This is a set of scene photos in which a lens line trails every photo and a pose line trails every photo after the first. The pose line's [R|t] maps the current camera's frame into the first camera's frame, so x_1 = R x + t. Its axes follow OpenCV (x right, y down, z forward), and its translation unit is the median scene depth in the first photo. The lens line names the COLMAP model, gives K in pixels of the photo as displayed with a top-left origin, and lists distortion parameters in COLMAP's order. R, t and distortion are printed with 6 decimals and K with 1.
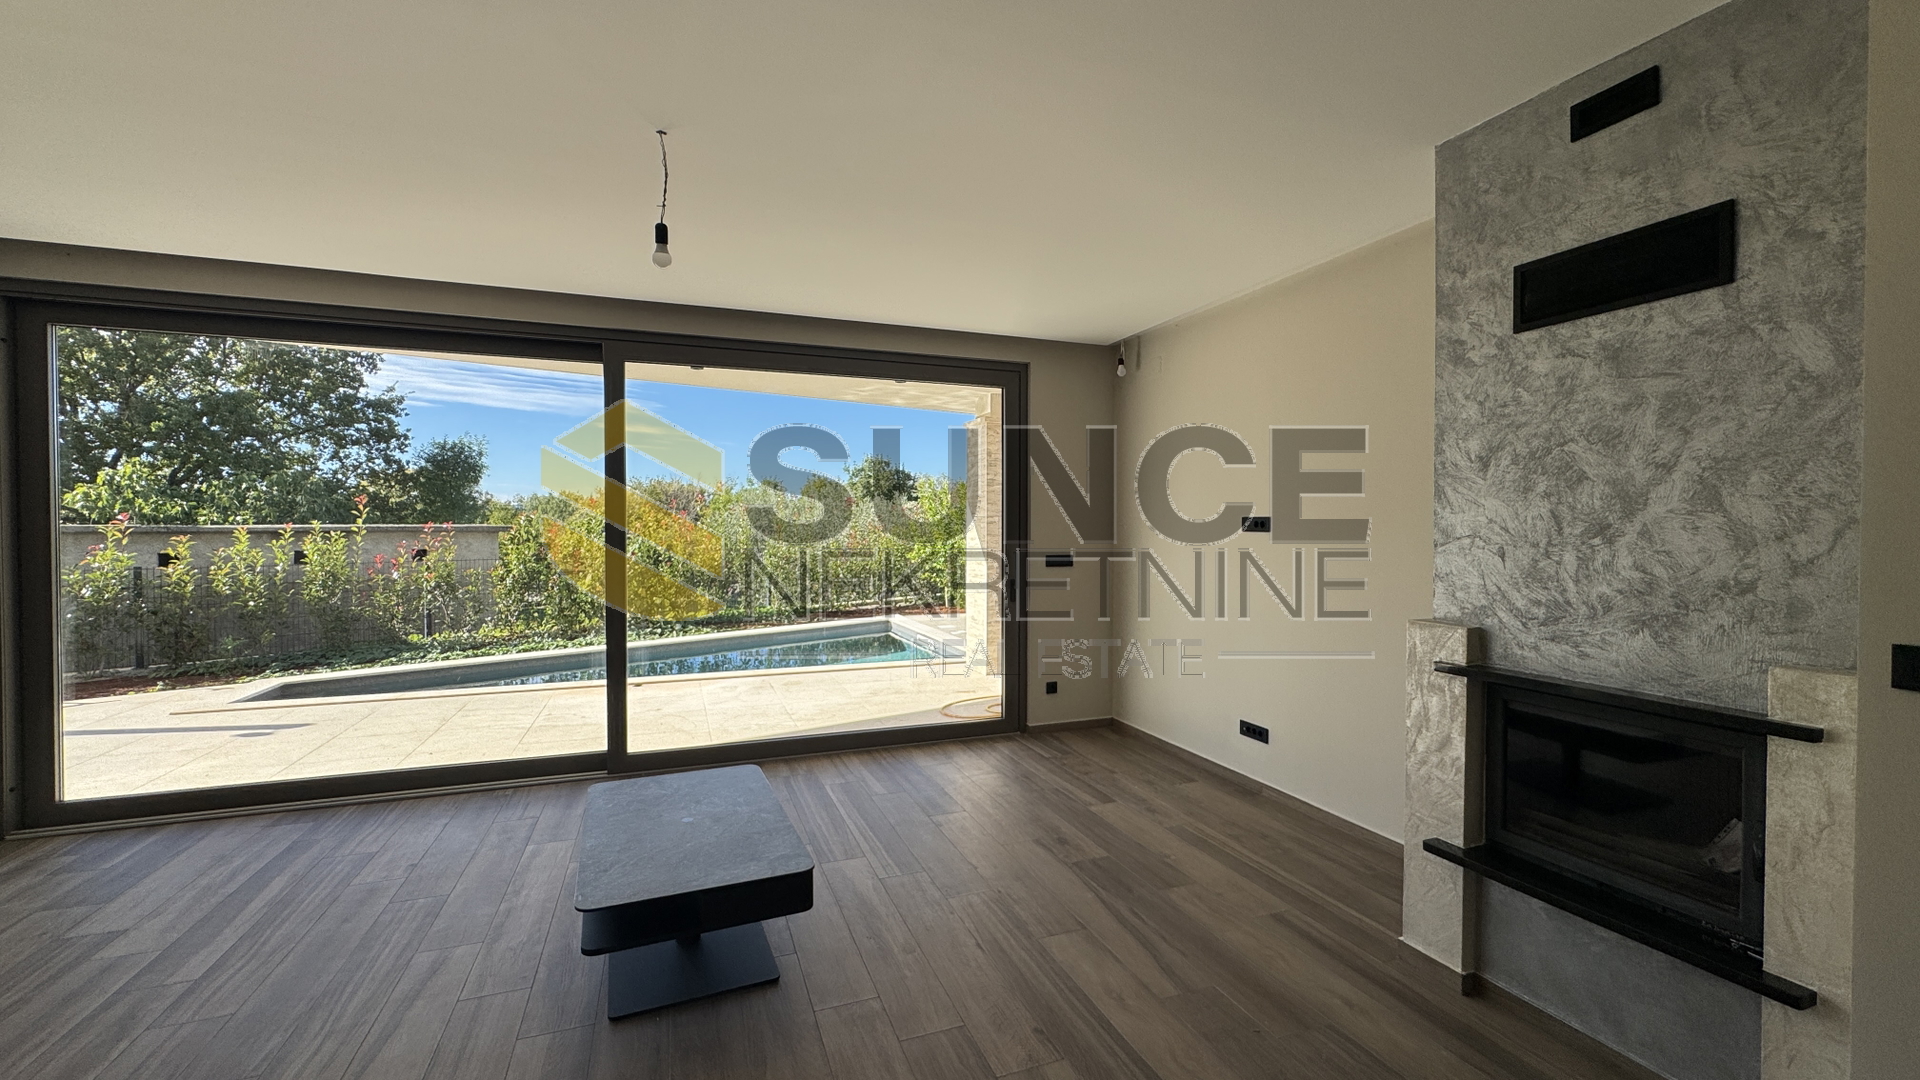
lens RADIAL K [[764.7, 0, 960.0], [0, 764.7, 540.0], [0, 0, 1]] dist [-0.001341, -0.000028]
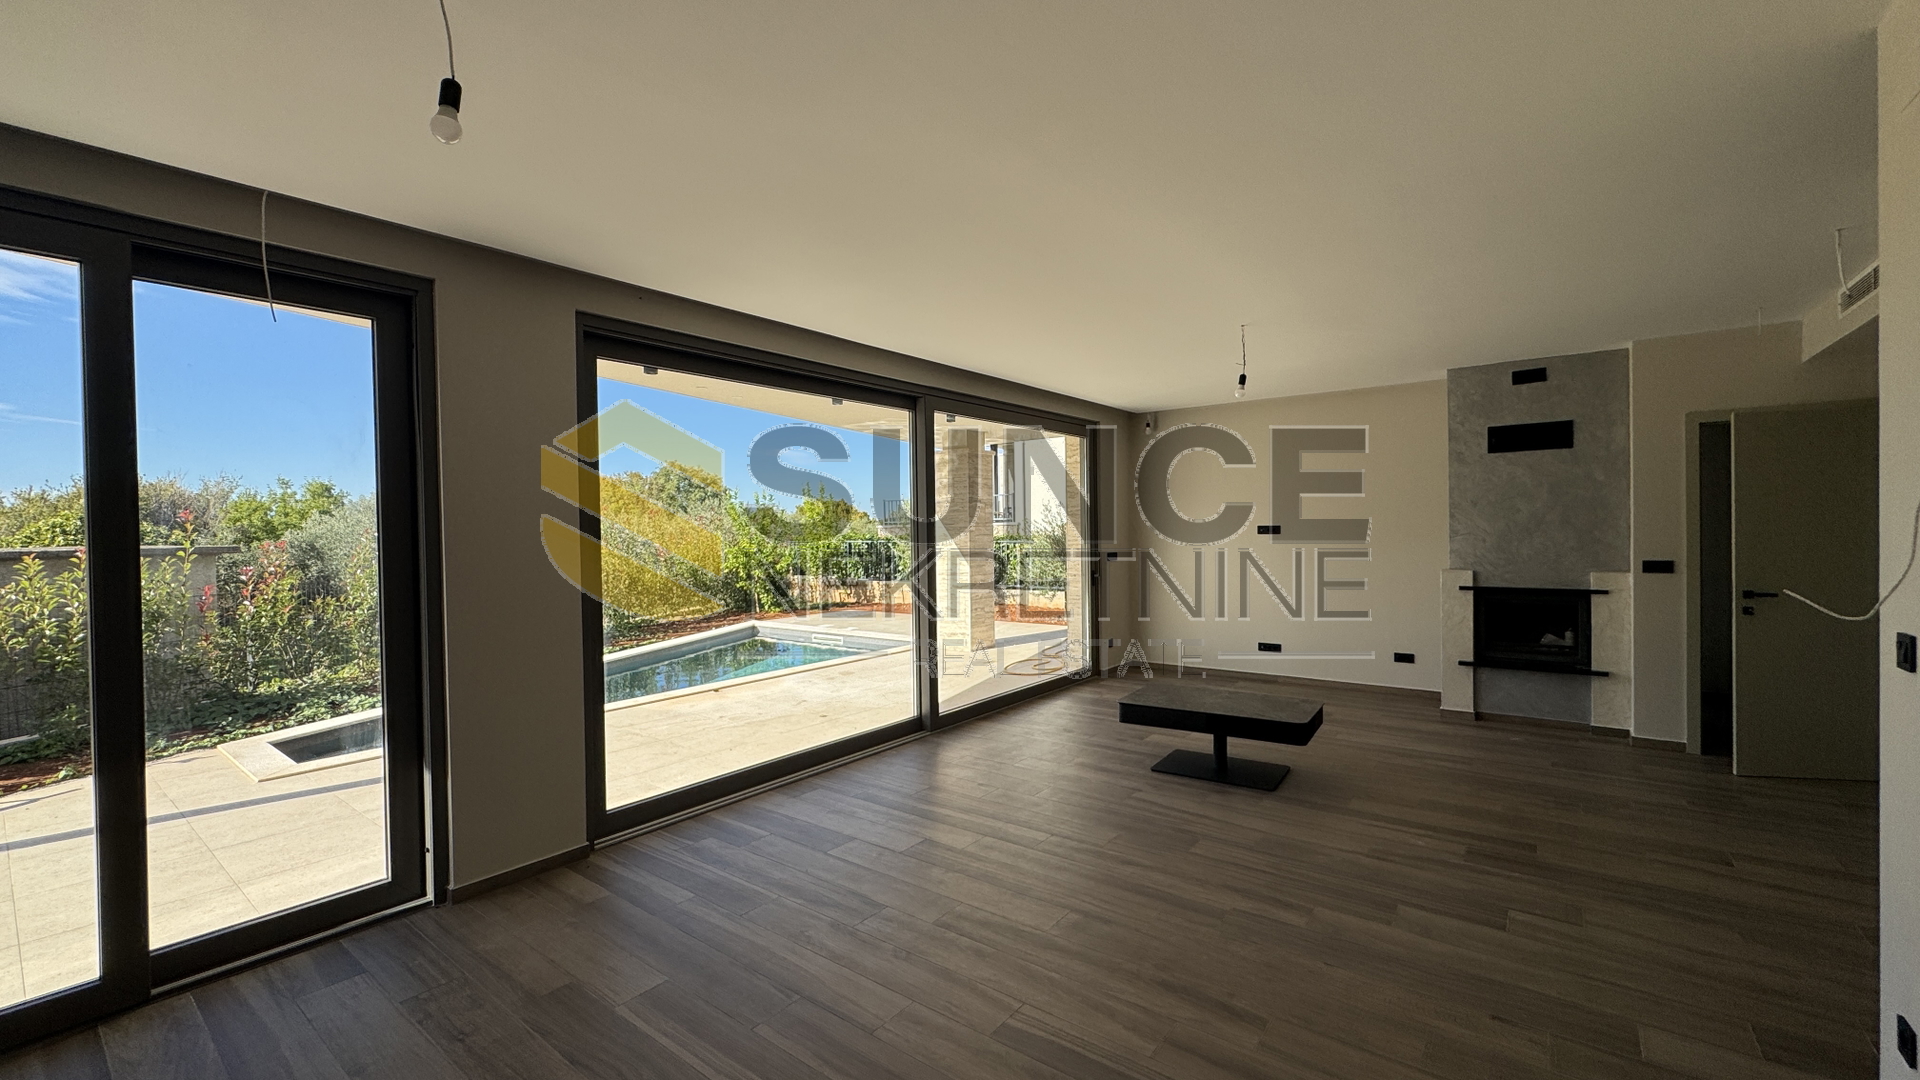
lens RADIAL K [[764.7, 0, 960.0], [0, 764.7, 540.0], [0, 0, 1]] dist [-0.001341, -0.000028]
pose [[0.853341, -0.022149, 0.520882, -1.919187], [0.026524, 0.999648, -0.000946, -0.024097], [-0.520678, 0.014624, 0.853628, -0.227500]]
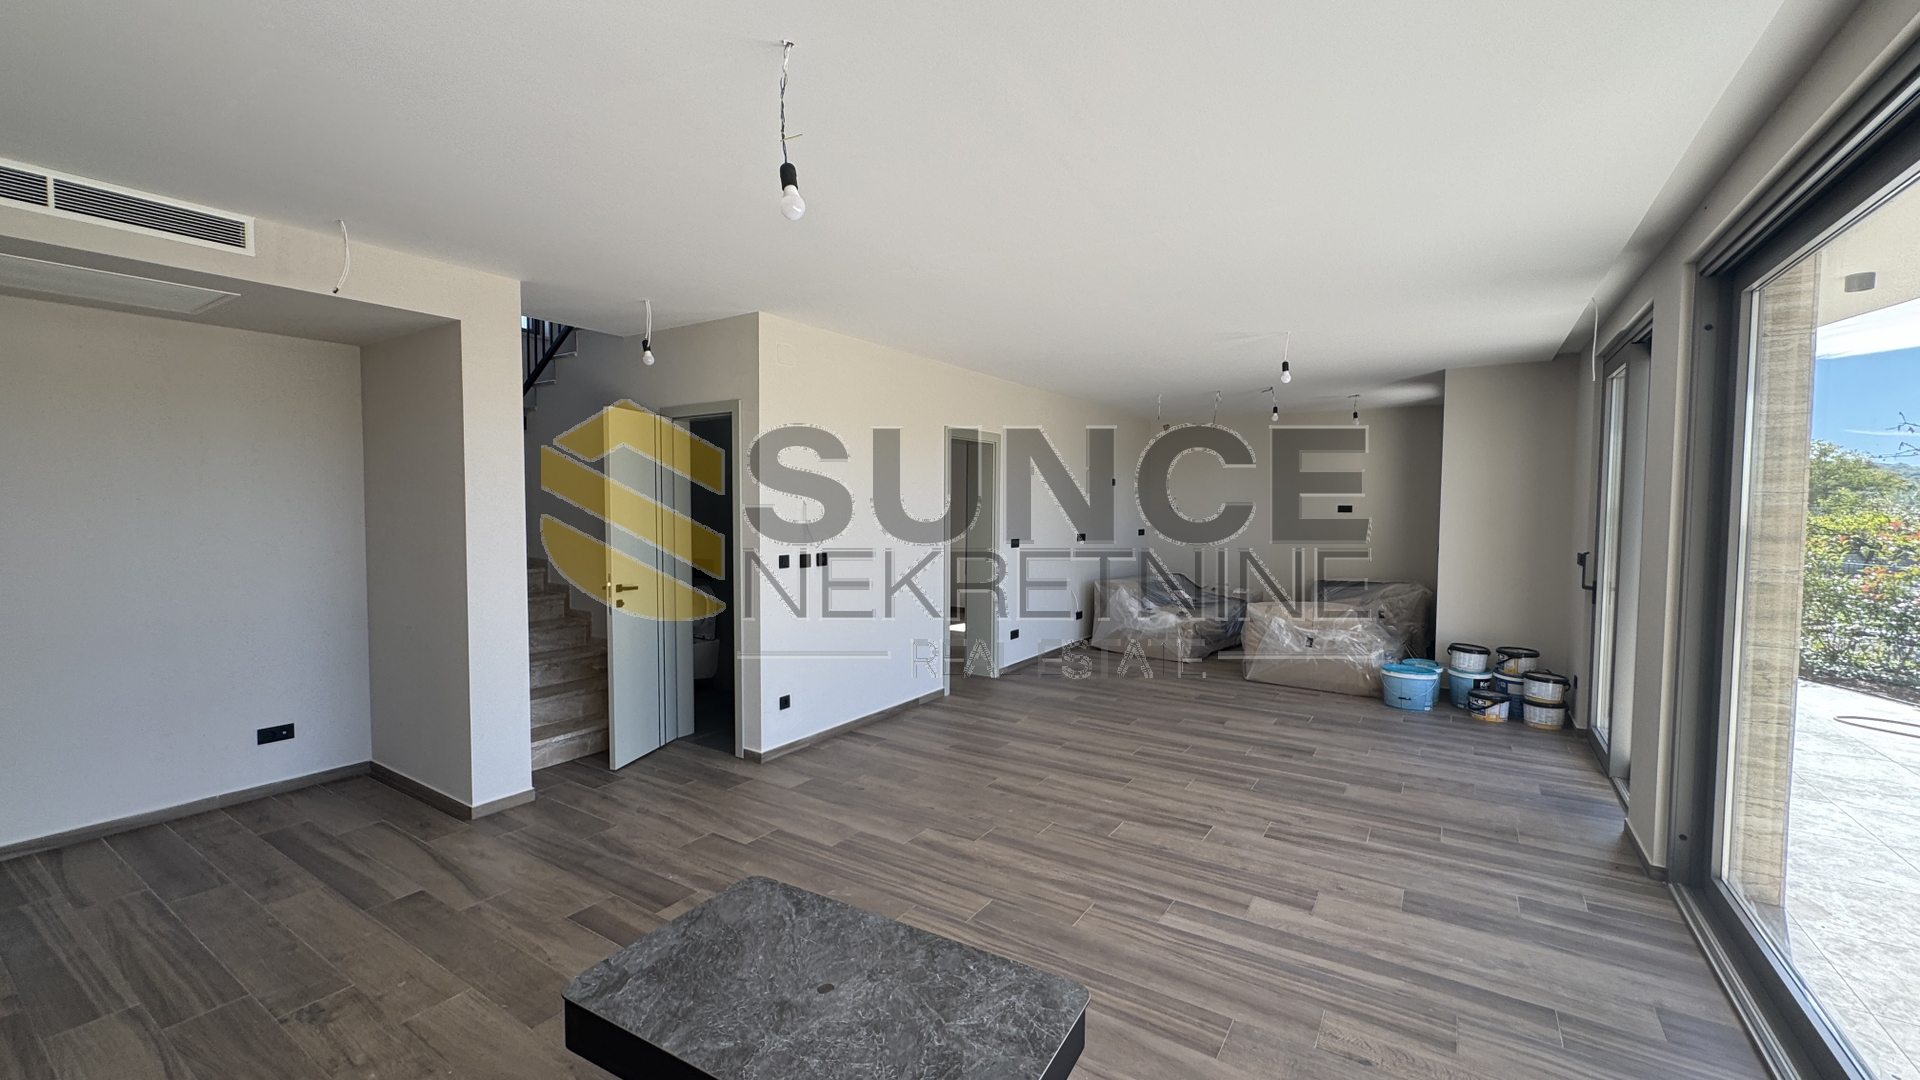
lens RADIAL K [[764.7, 0, 960.0], [0, 764.7, 540.0], [0, 0, 1]] dist [-0.001341, -0.000028]
pose [[-0.805628, 0.021669, -0.592025, -0.062396], [-0.019862, 0.997781, 0.063550, -0.082976], [0.592088, 0.062957, -0.803410, 1.697778]]
